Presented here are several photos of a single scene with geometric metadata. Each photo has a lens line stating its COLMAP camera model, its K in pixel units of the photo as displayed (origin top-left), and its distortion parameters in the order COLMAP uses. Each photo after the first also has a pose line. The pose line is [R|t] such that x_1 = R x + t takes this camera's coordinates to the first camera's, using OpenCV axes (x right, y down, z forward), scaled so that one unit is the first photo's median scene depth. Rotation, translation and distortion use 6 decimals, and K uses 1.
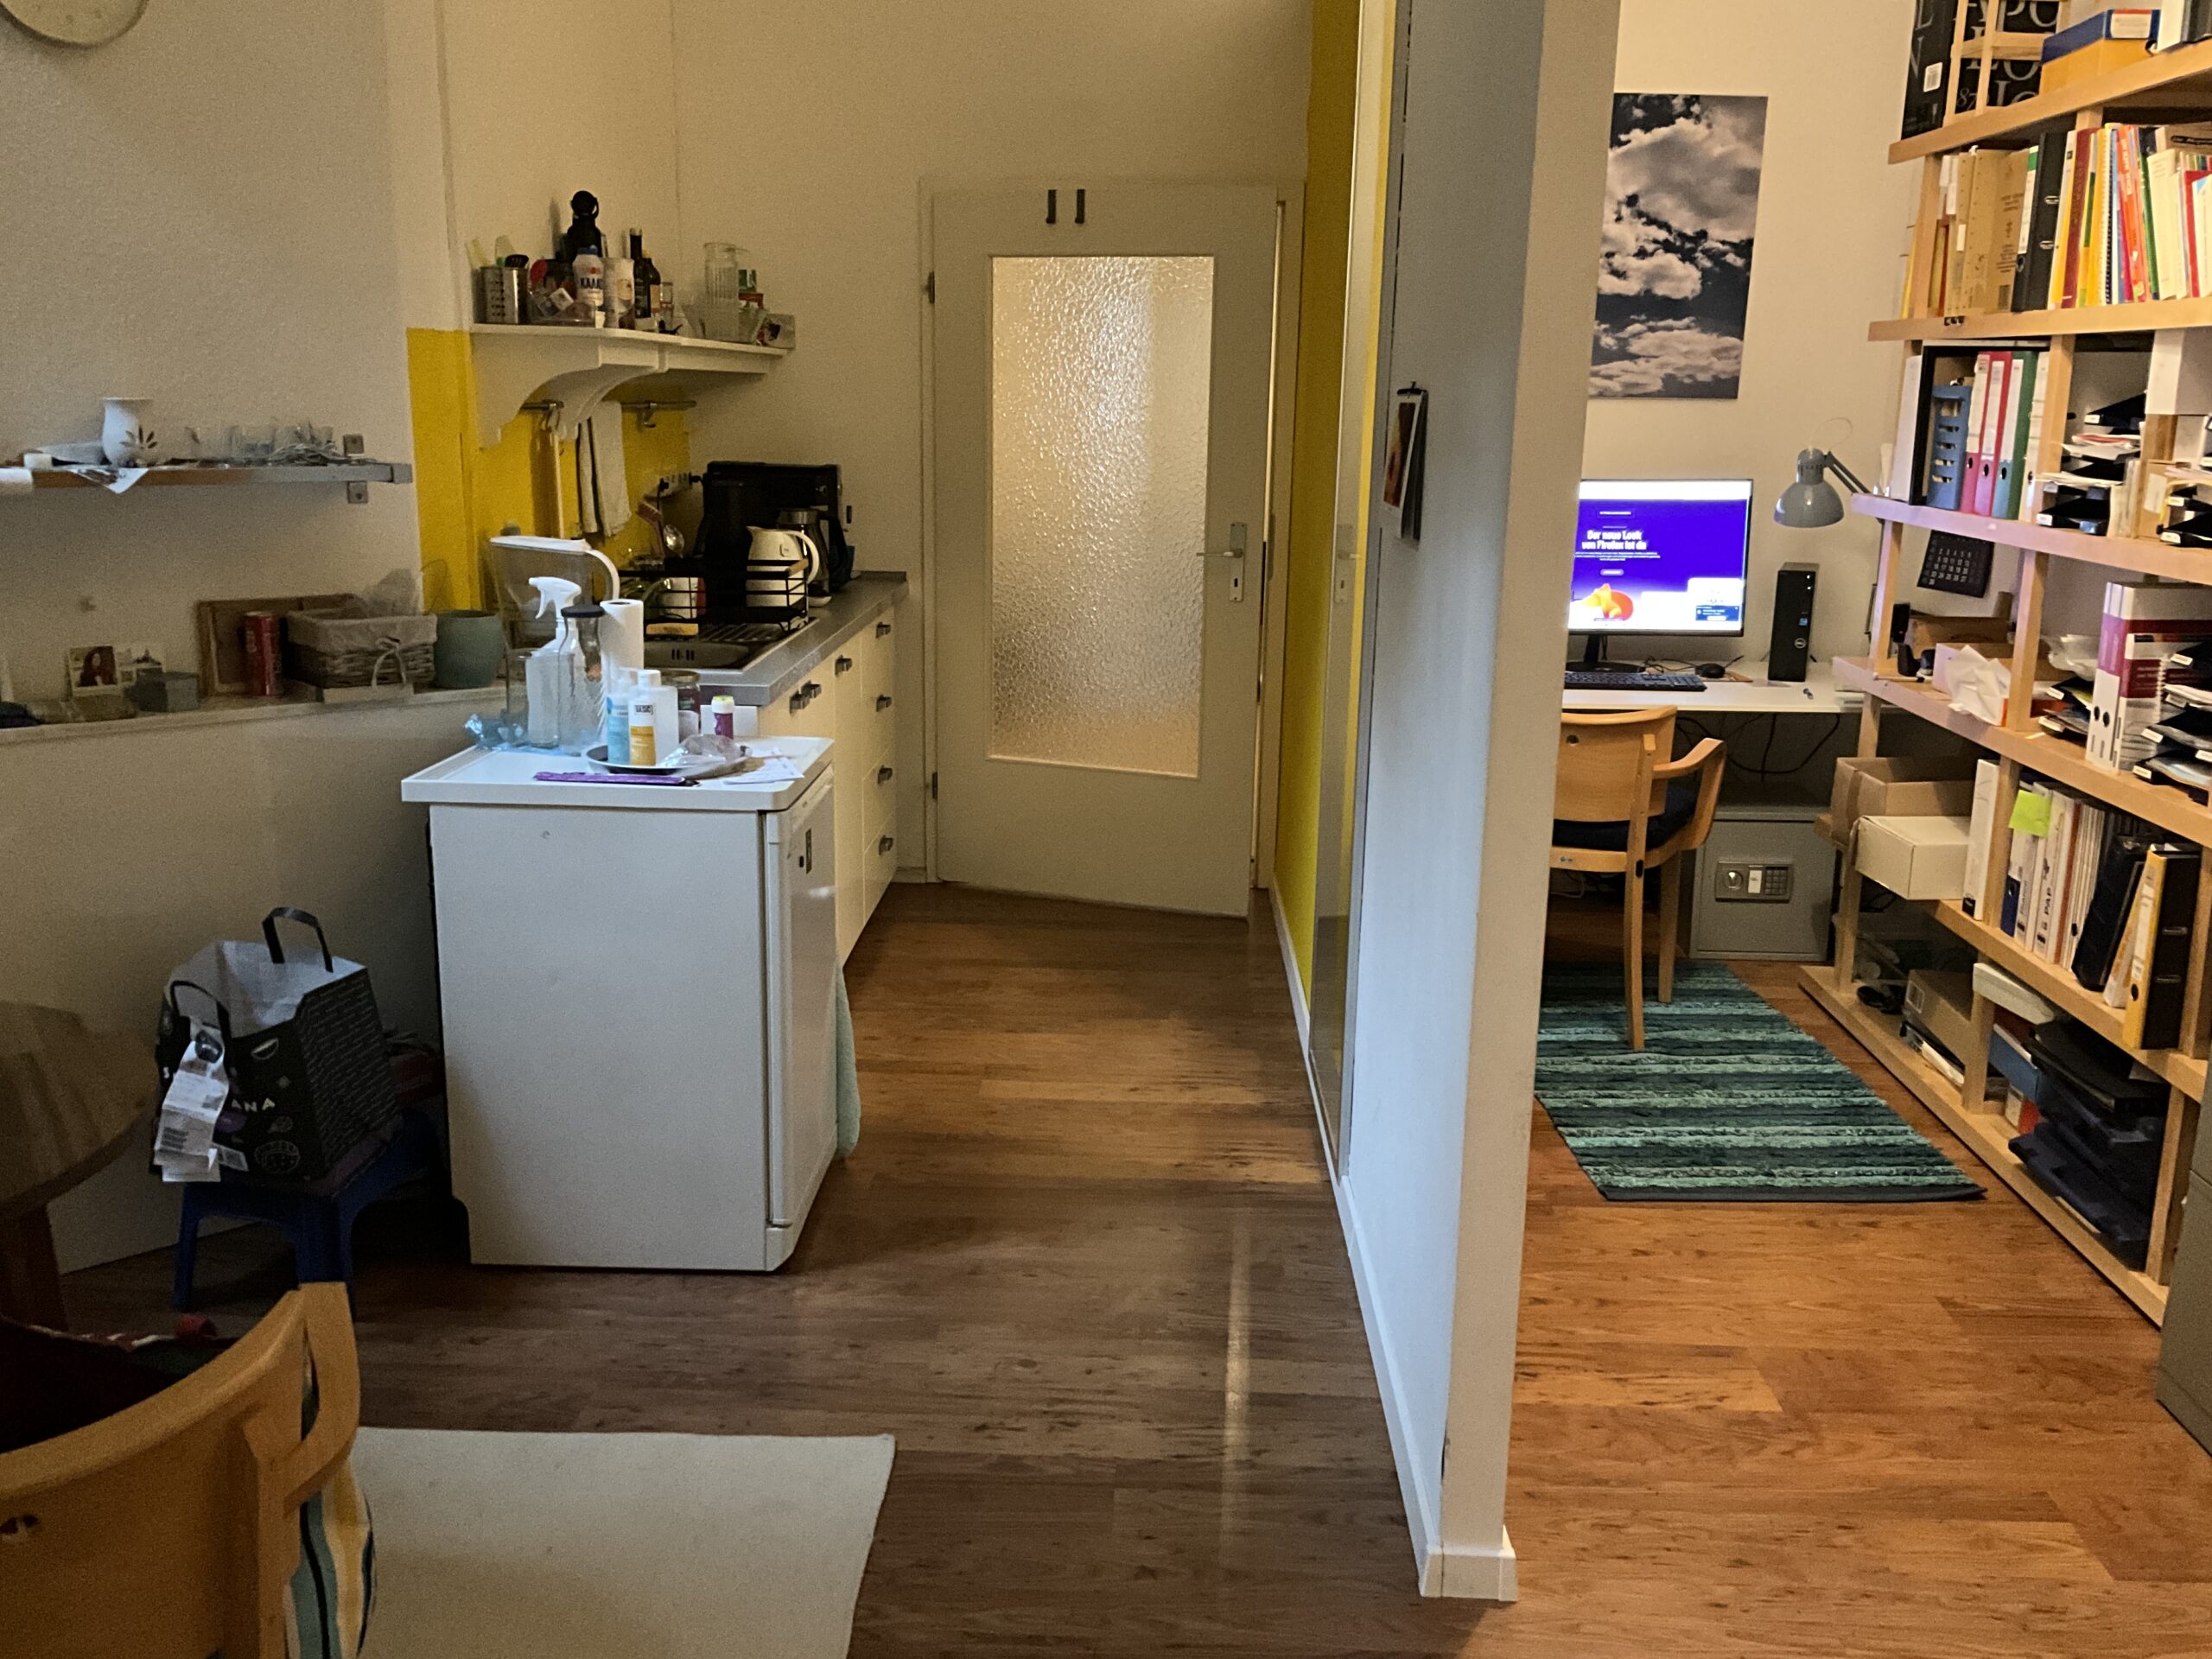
lens RADIAL K [[1856.6, 0, 1110.3], [0, 1856.6, 825.1], [0, 0, 1]] dist [0.035038, -0.026199]
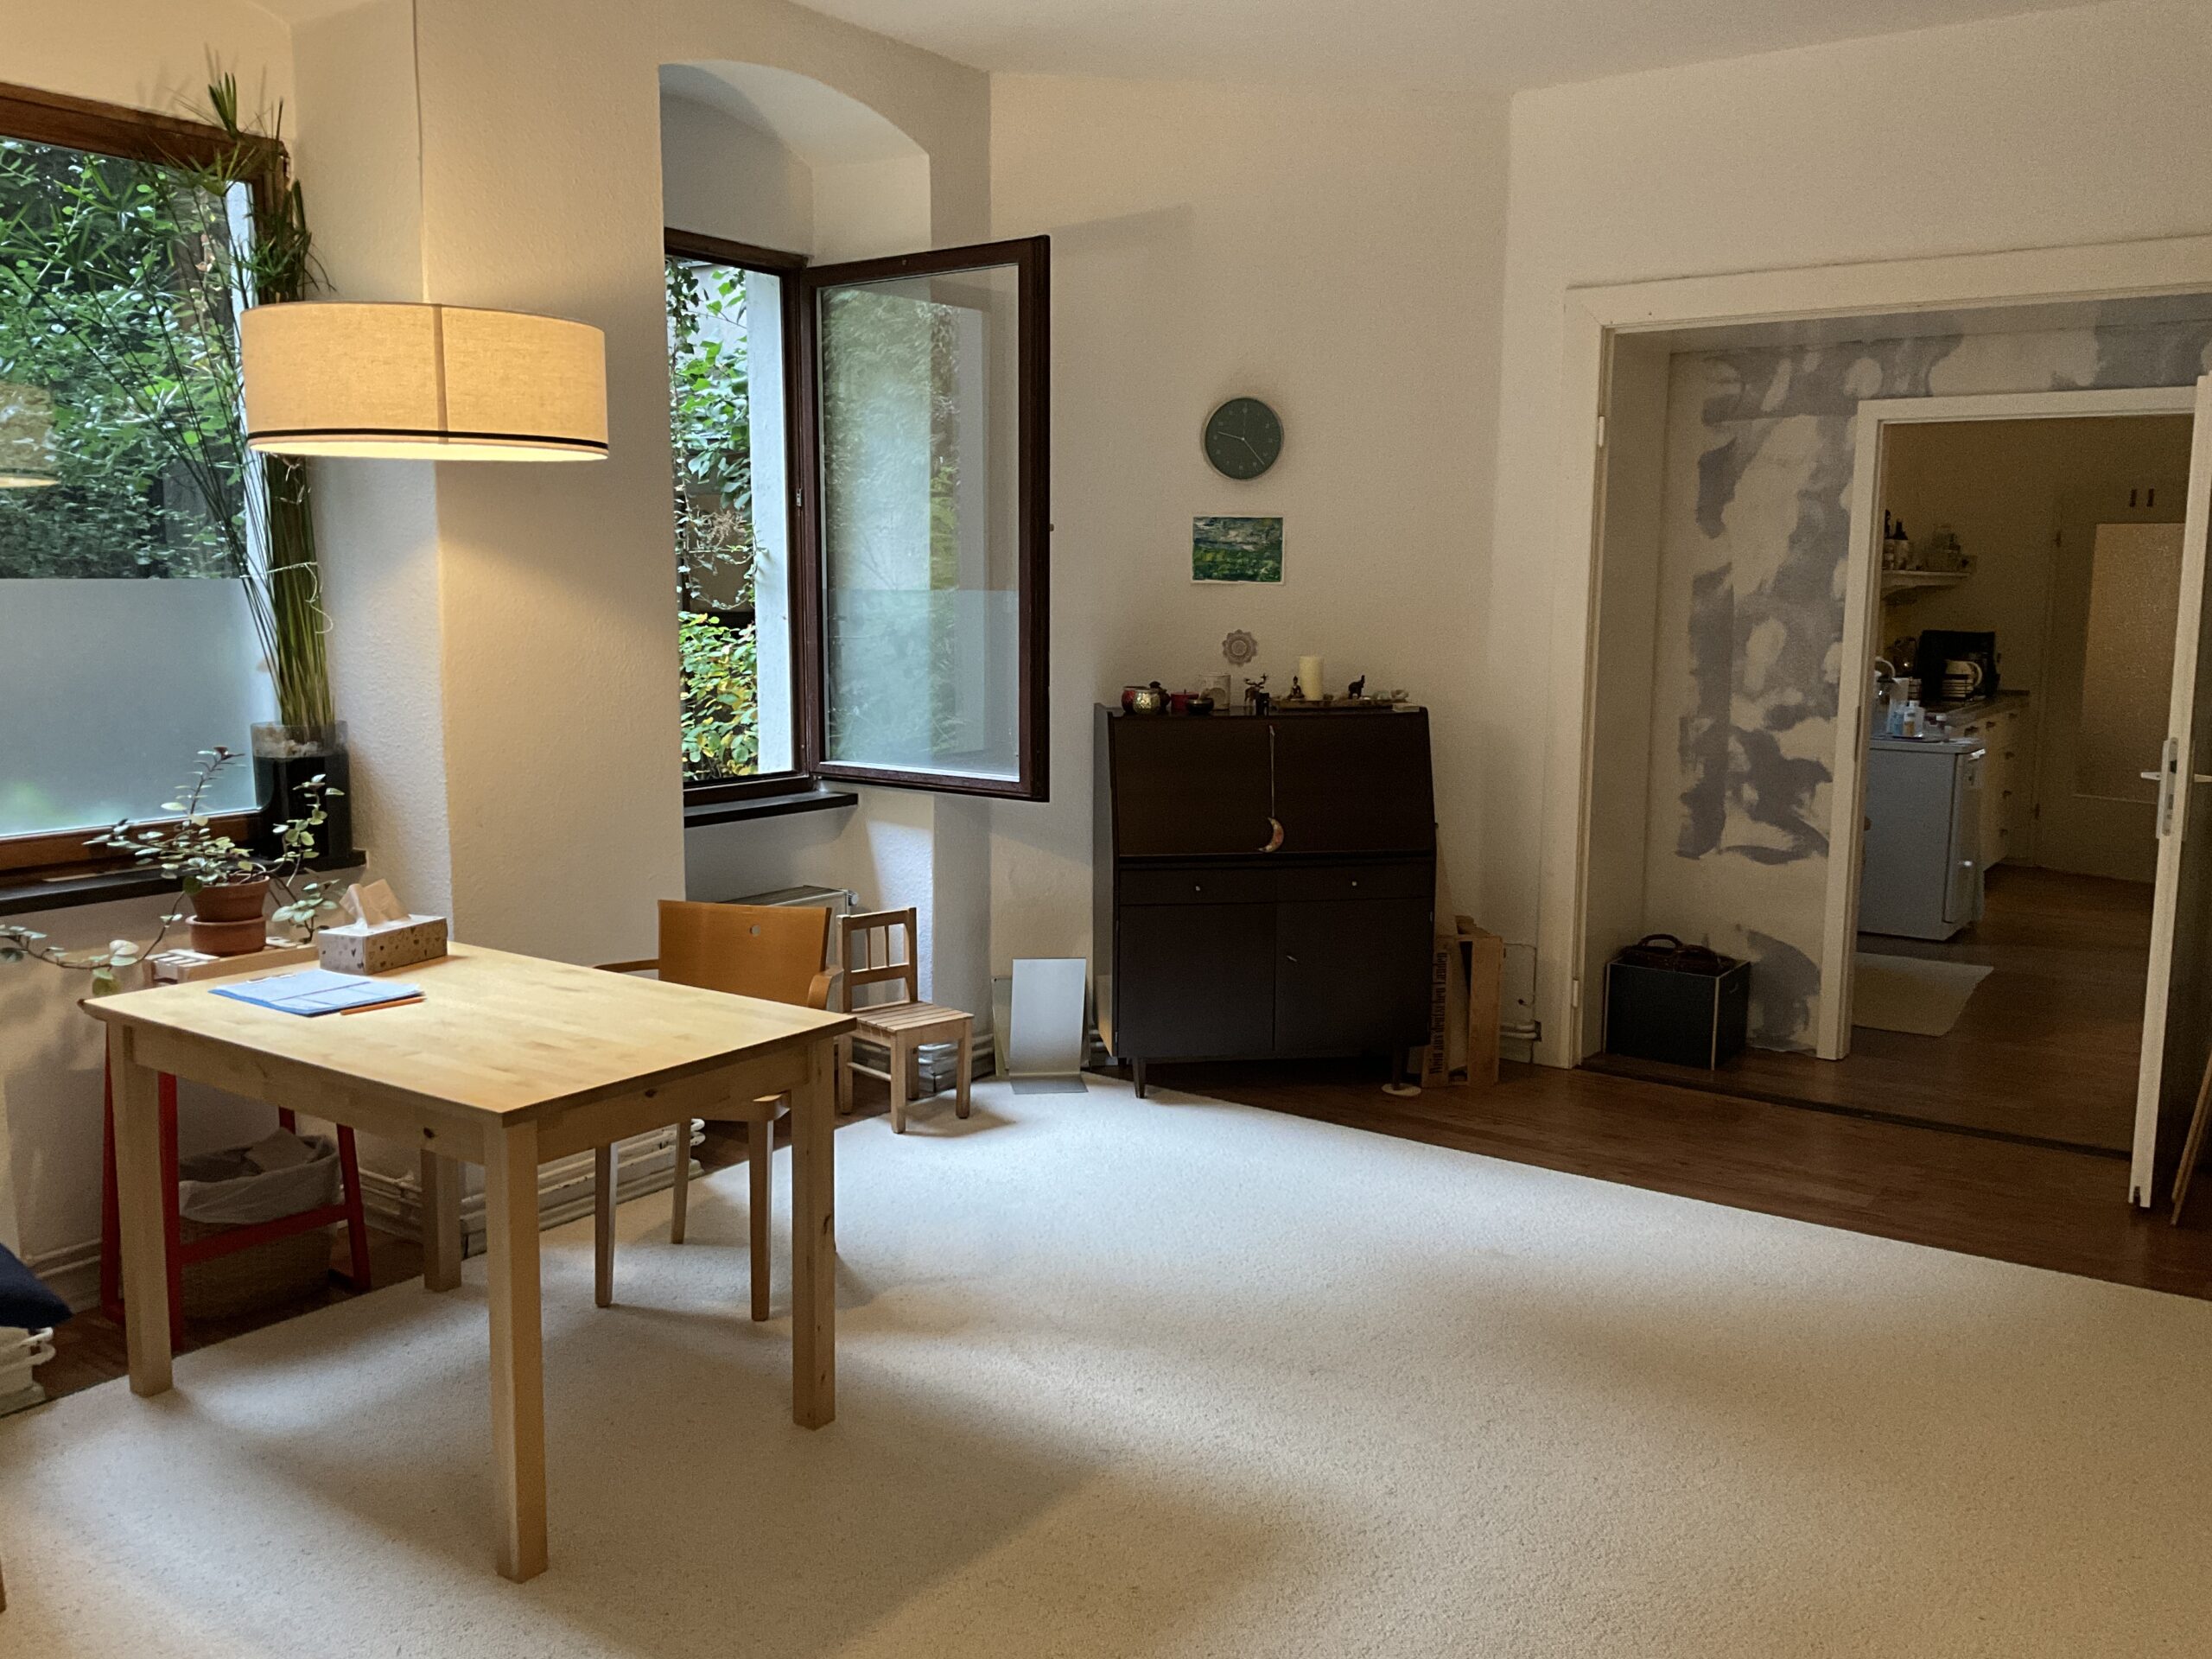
lens RADIAL K [[1856.6, 0, 1107.6], [0, 1856.6, 837.1], [0, 0, 1]] dist [0.035038, -0.026199]
pose [[0.839222, 0.067856, -0.539539, 0.144647], [-0.119325, 0.990981, -0.060972, 0.250402], [0.530535, 0.115550, 0.839750, -1.115334]]
